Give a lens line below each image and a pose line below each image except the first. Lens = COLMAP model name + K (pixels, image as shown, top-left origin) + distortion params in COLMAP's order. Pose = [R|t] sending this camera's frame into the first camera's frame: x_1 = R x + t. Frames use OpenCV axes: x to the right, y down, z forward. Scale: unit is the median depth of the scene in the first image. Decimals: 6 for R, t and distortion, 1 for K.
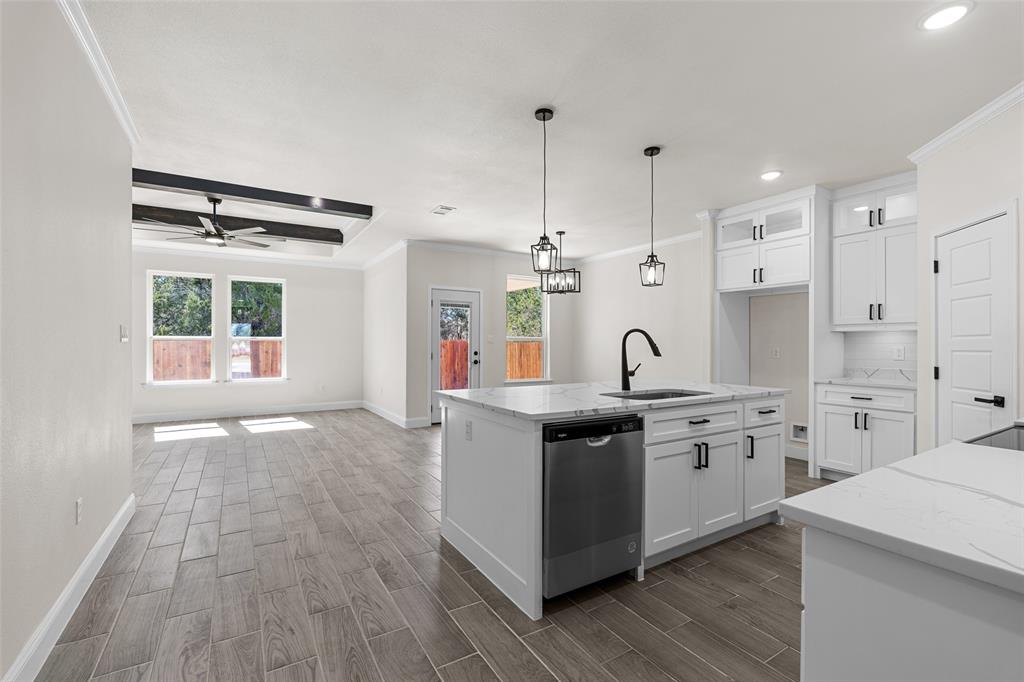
lens RADIAL K [[449.2, 0, 514.7], [0, 449.2, 342.7], [0, 0, 1]] dist [-0.005159, 0.000238]
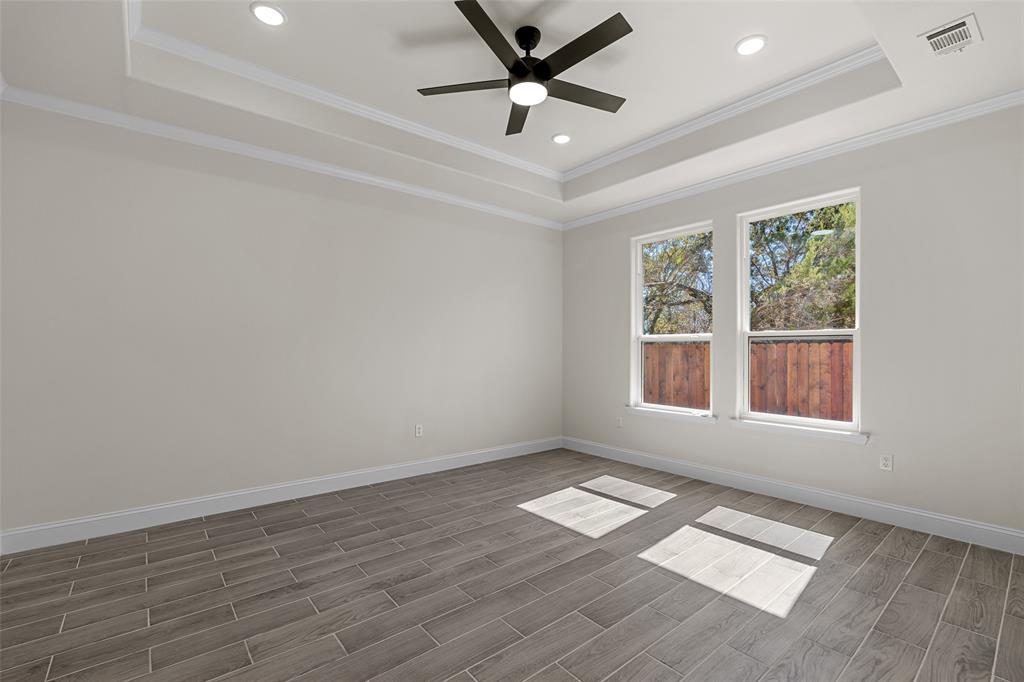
lens RADIAL K [[449.2, 0, 514.5], [0, 449.2, 350.6], [0, 0, 1]] dist [-0.005159, 0.000238]
pose [[0.127802, -0.023397, -0.991524, -0.300444], [0.006431, 0.999720, -0.022761, 0.038093], [0.991779, -0.003467, 0.127917, 1.268266]]
